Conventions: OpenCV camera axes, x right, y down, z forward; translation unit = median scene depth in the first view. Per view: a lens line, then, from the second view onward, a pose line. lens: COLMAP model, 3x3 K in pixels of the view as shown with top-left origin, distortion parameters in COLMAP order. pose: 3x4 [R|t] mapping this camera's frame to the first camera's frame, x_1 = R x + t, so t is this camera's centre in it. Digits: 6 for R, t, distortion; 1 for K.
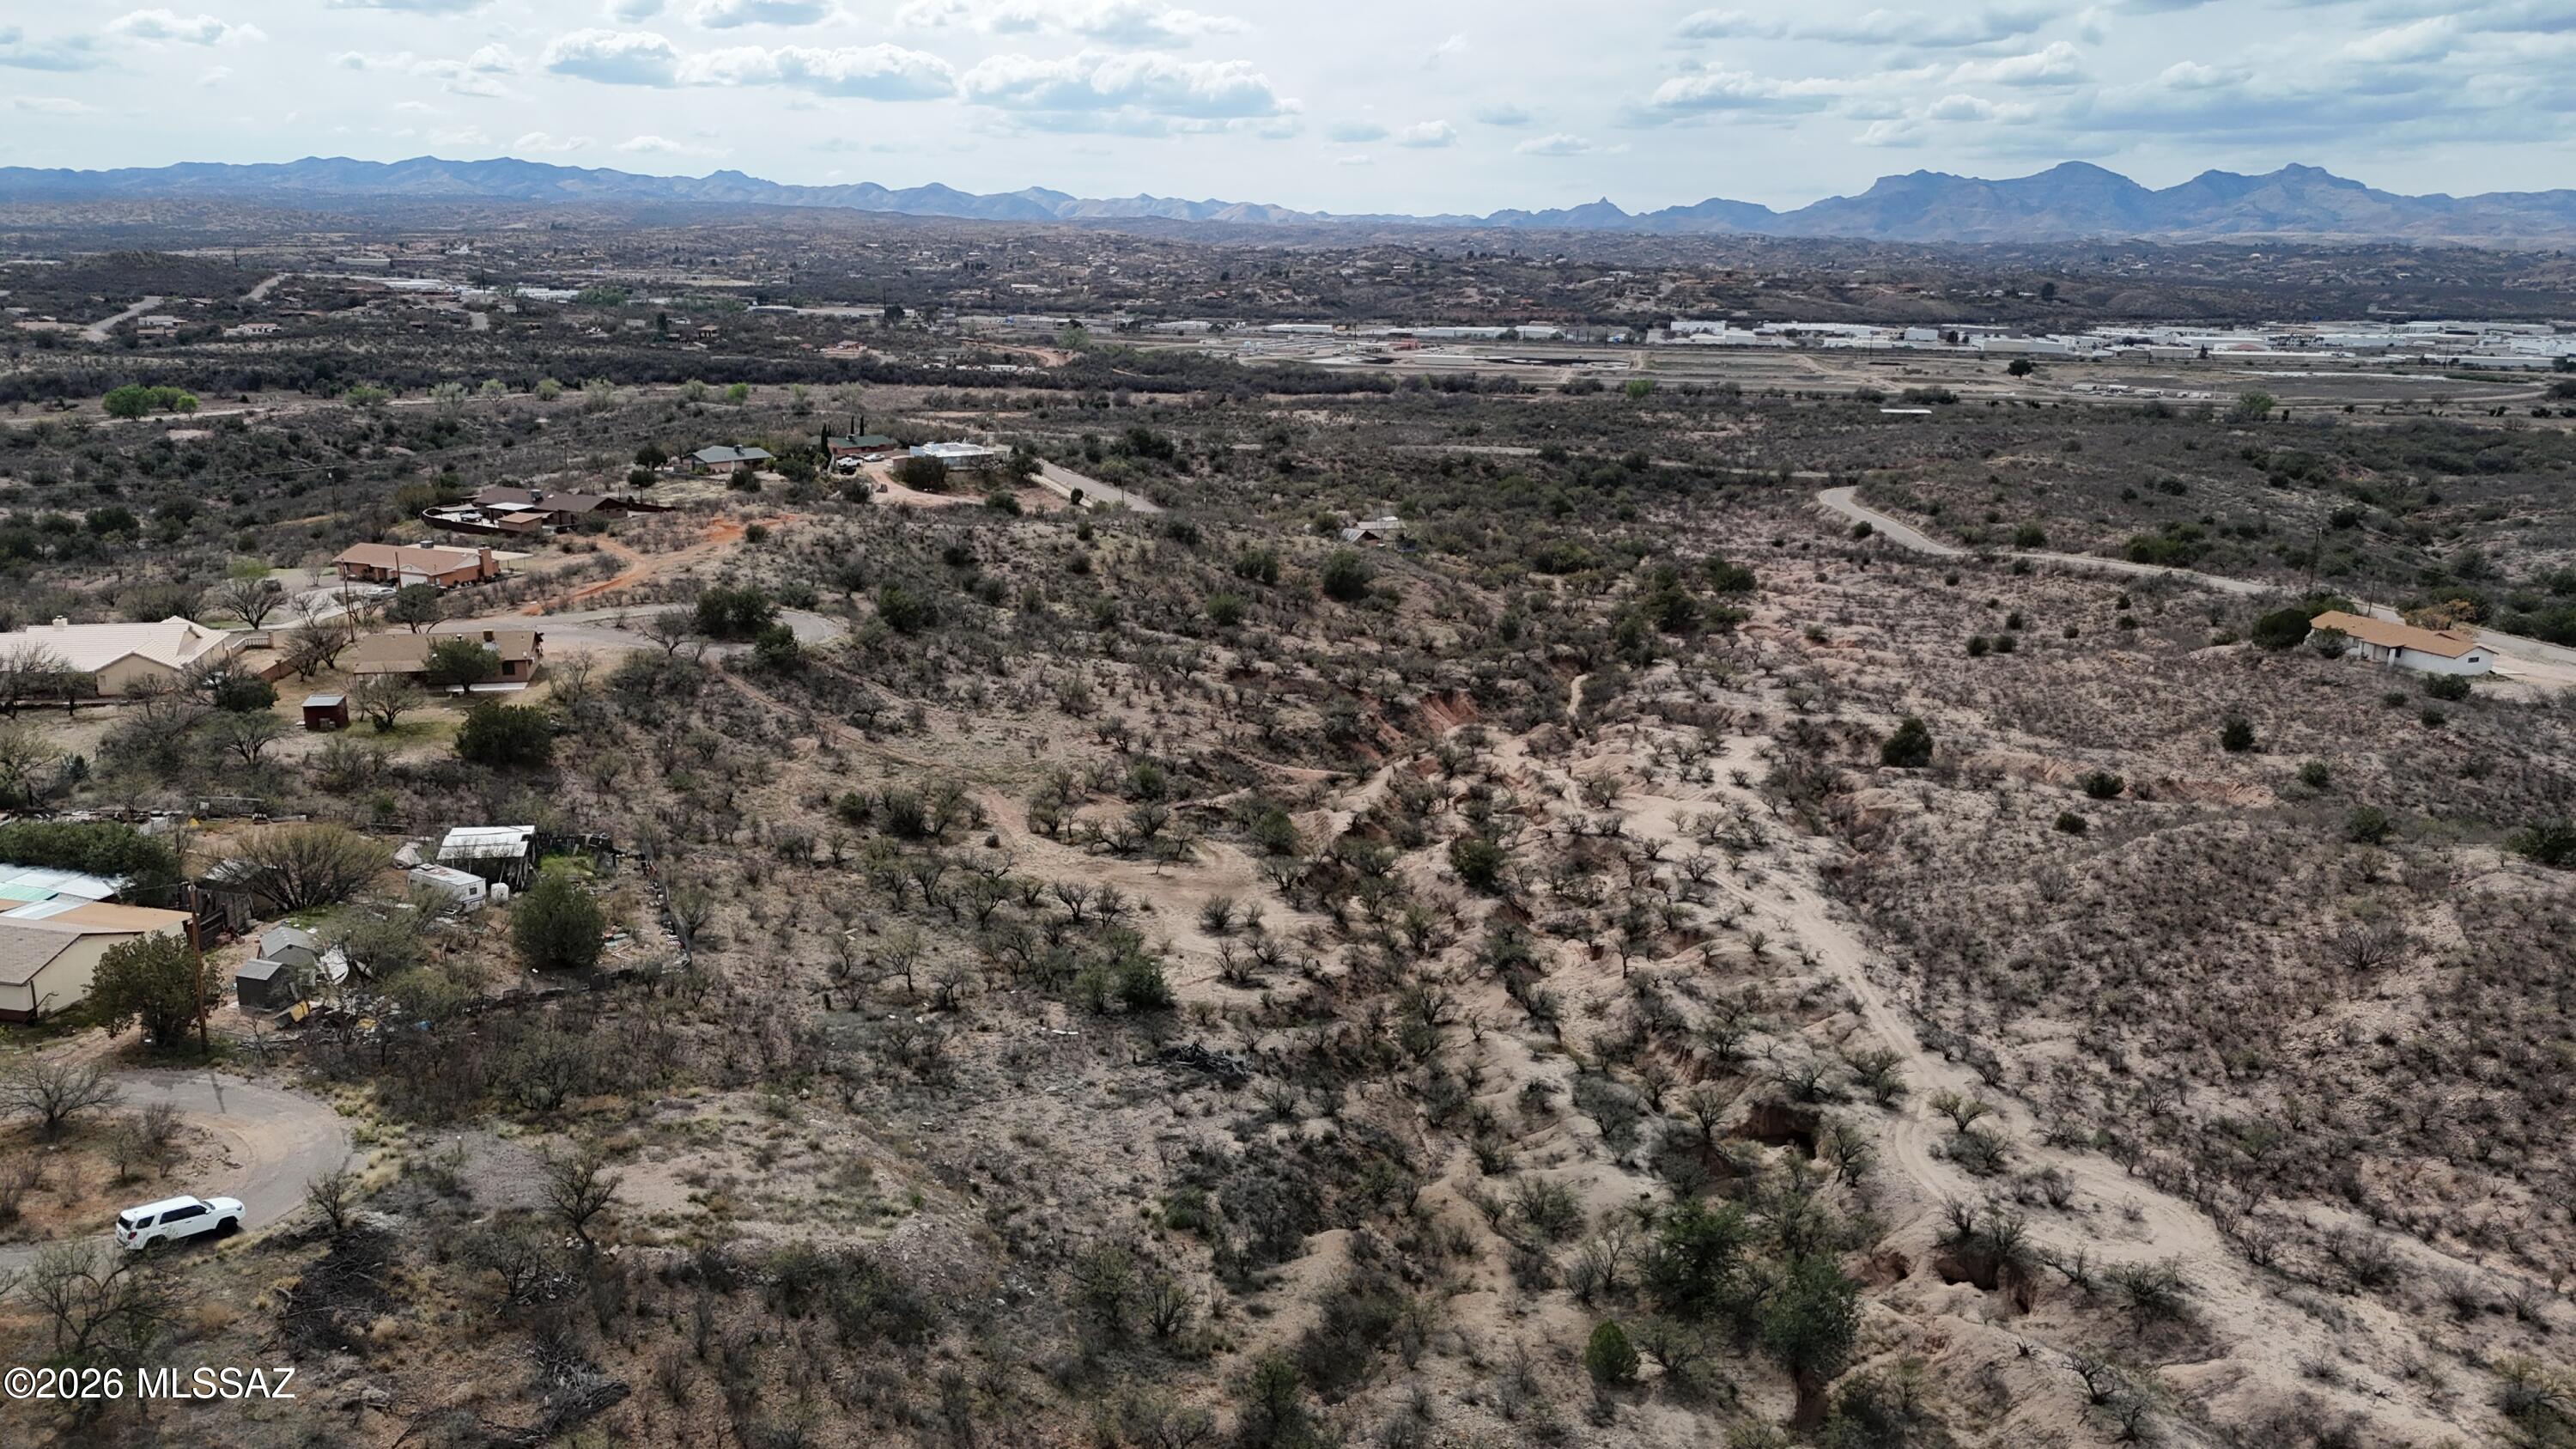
lens RADIAL K [[1889.2, 0, 1281.0], [0, 1889.2, 717.5], [0, 0, 1]] dist [0.072704, -0.069489]
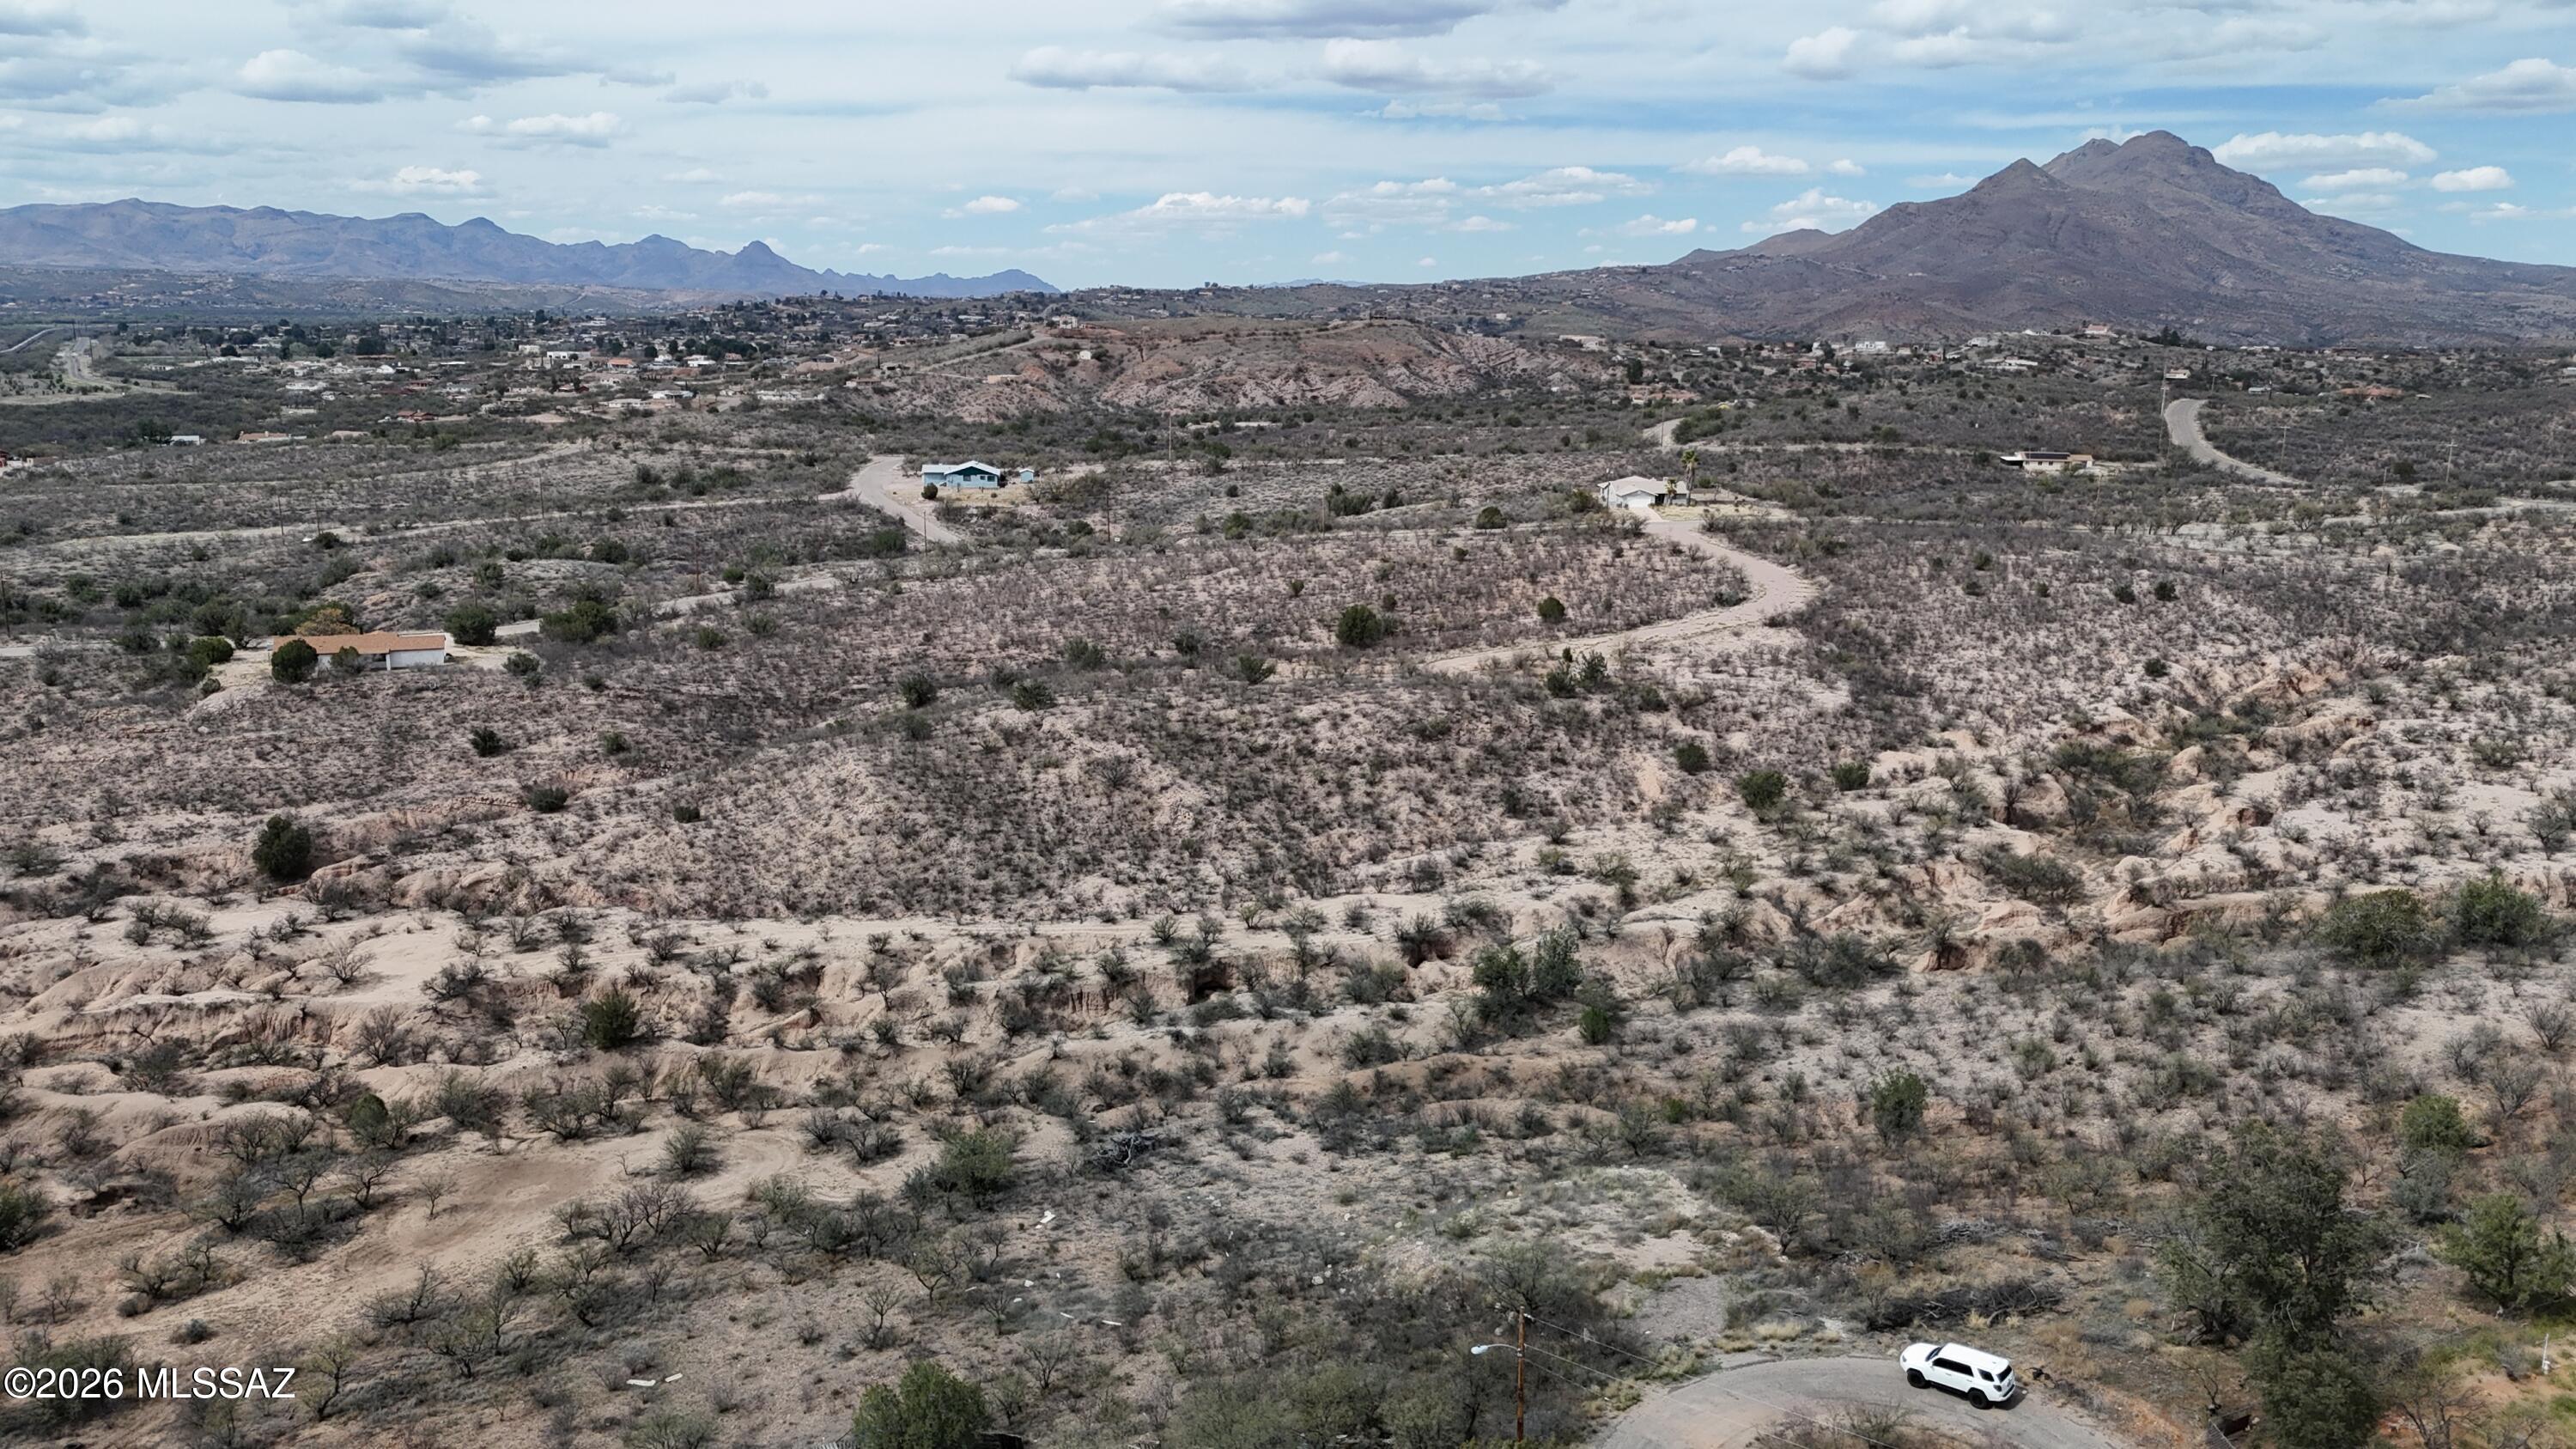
lens RADIAL K [[1889.2, 0, 1288.3], [0, 1889.2, 737.3], [0, 0, 1]] dist [0.072704, -0.069489]
pose [[-0.006754, -0.240886, 0.970530, -0.075577], [0.224212, 0.945476, 0.236228, -0.019473], [-0.974517, 0.219200, 0.047624, 0.062616]]
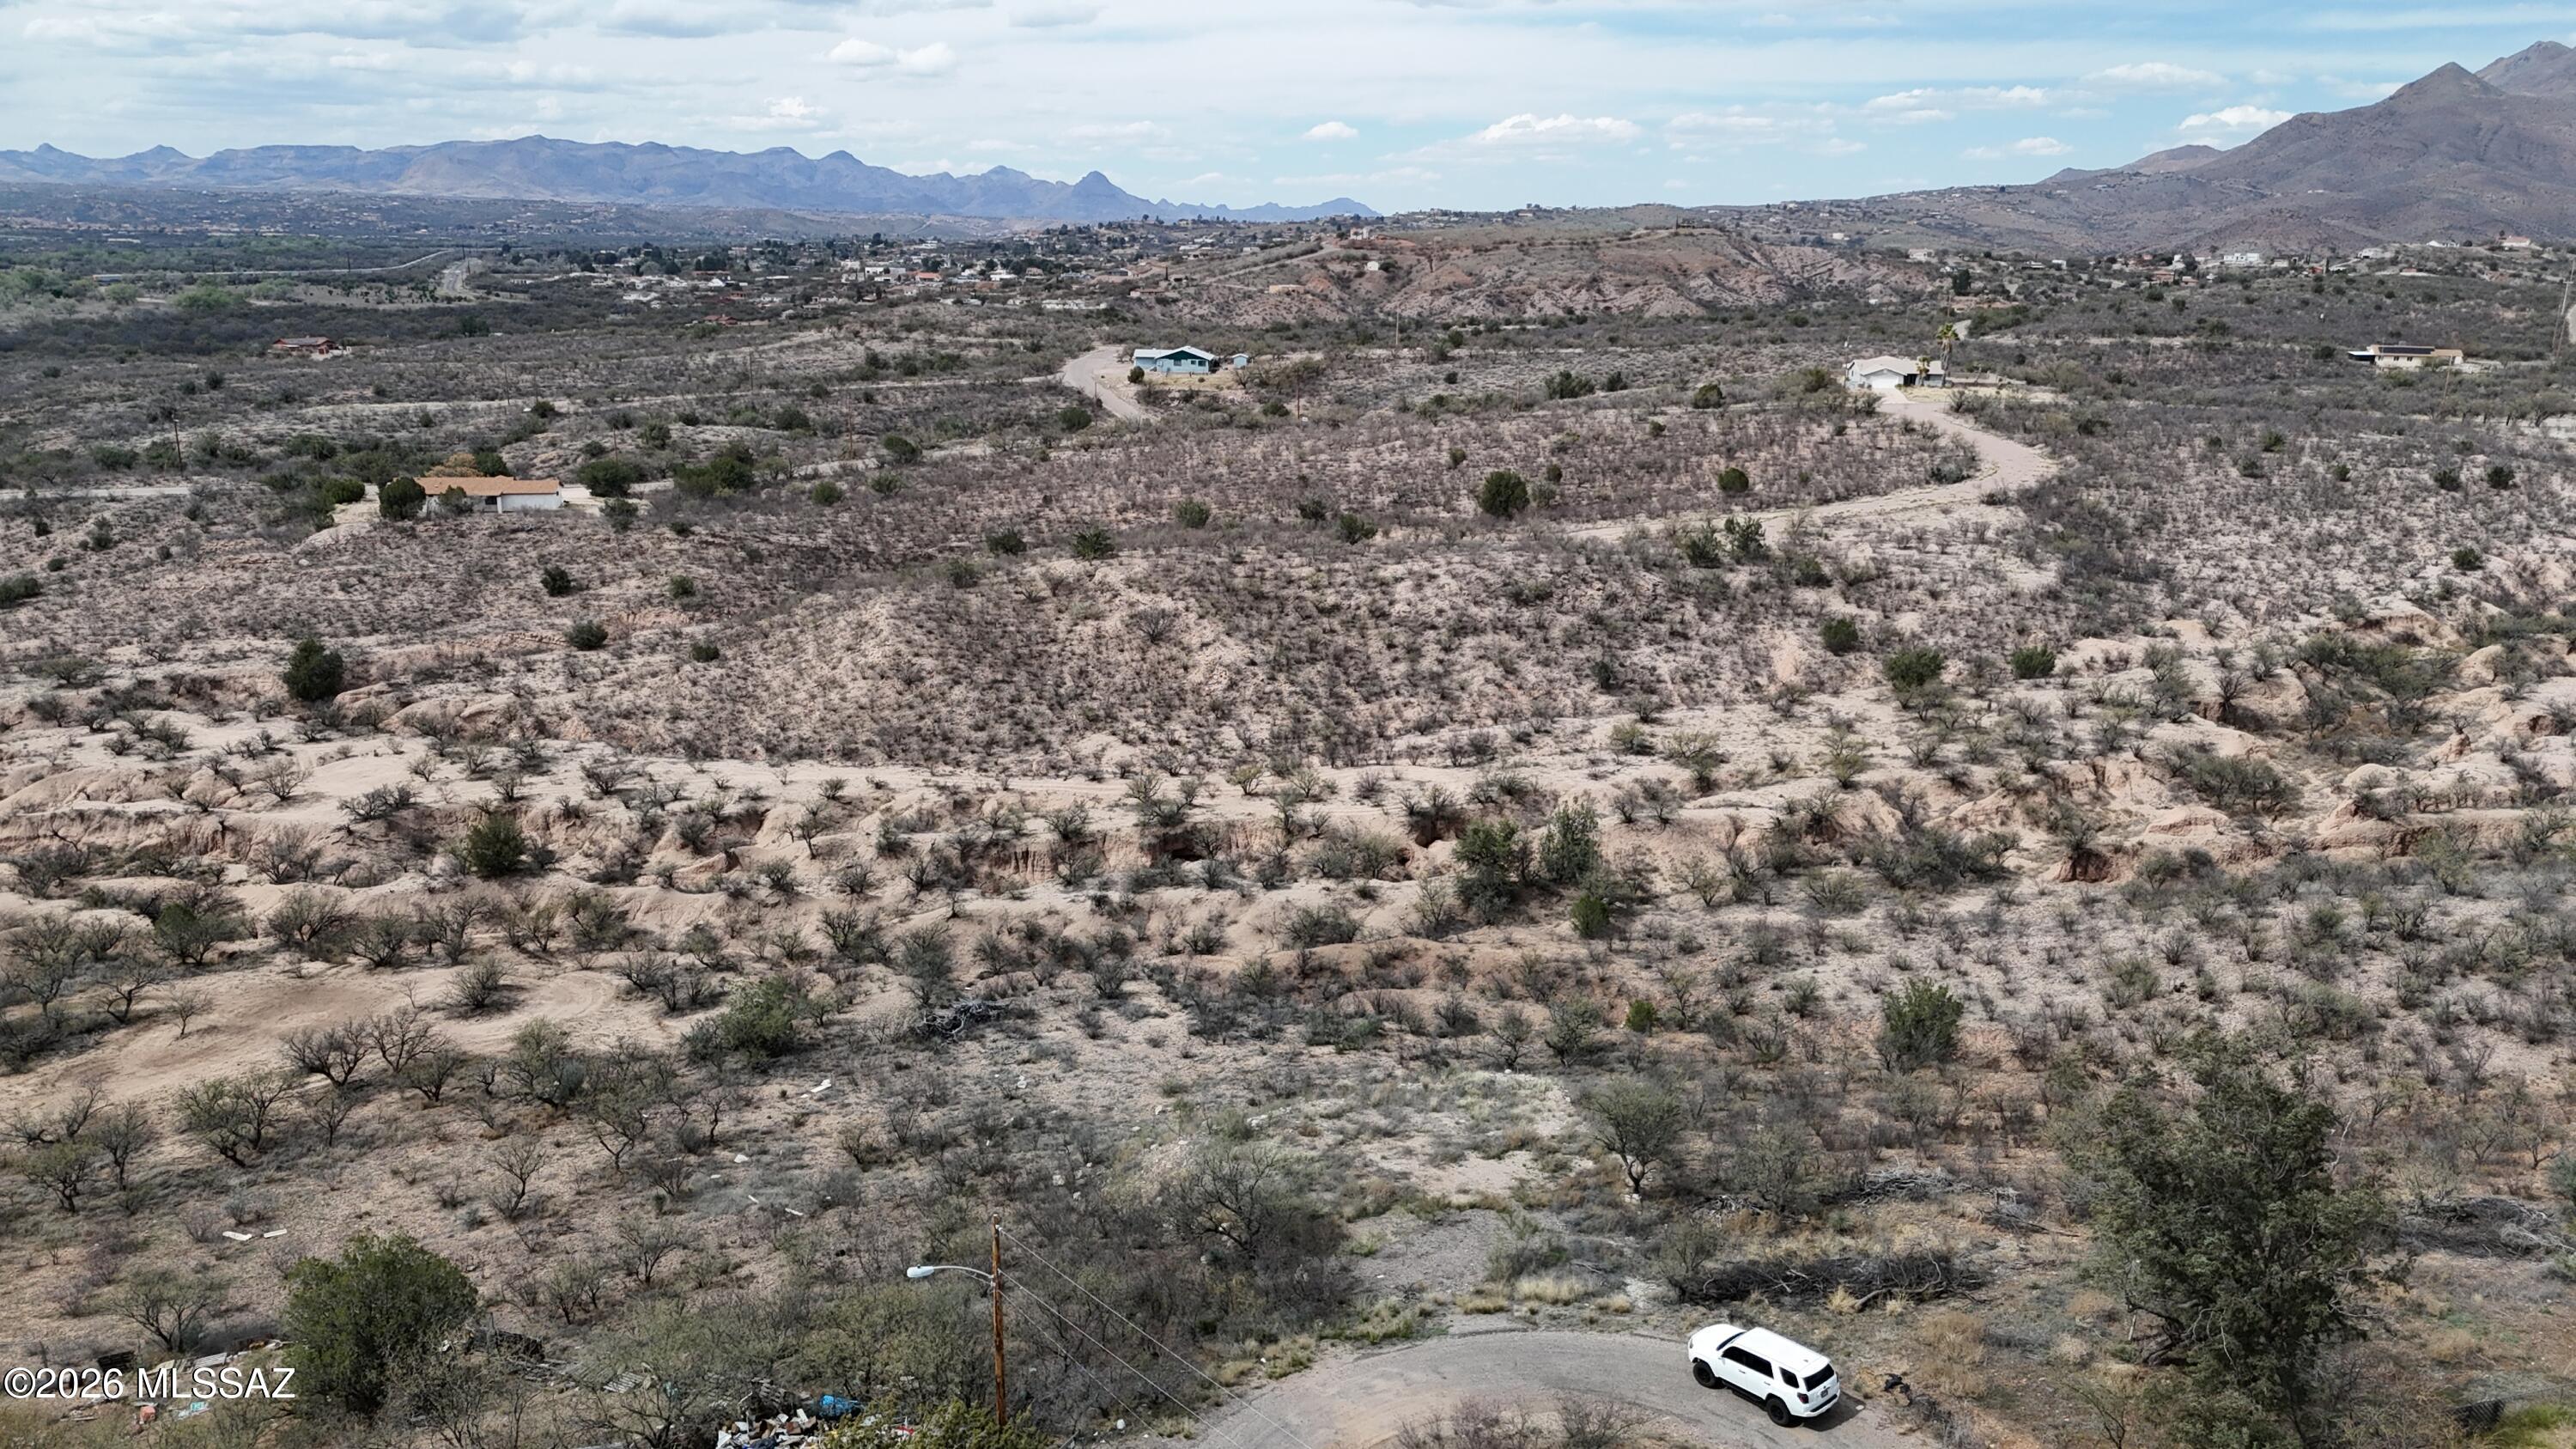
lens RADIAL K [[1889.2, 0, 1286.7], [0, 1889.2, 738.7], [0, 0, 1]] dist [0.072704, -0.069489]
pose [[0.162303, -0.271559, 0.948638, -0.061335], [0.225089, 0.946226, 0.232358, -0.008154], [-0.960725, 0.175816, 0.214700, 0.049892]]
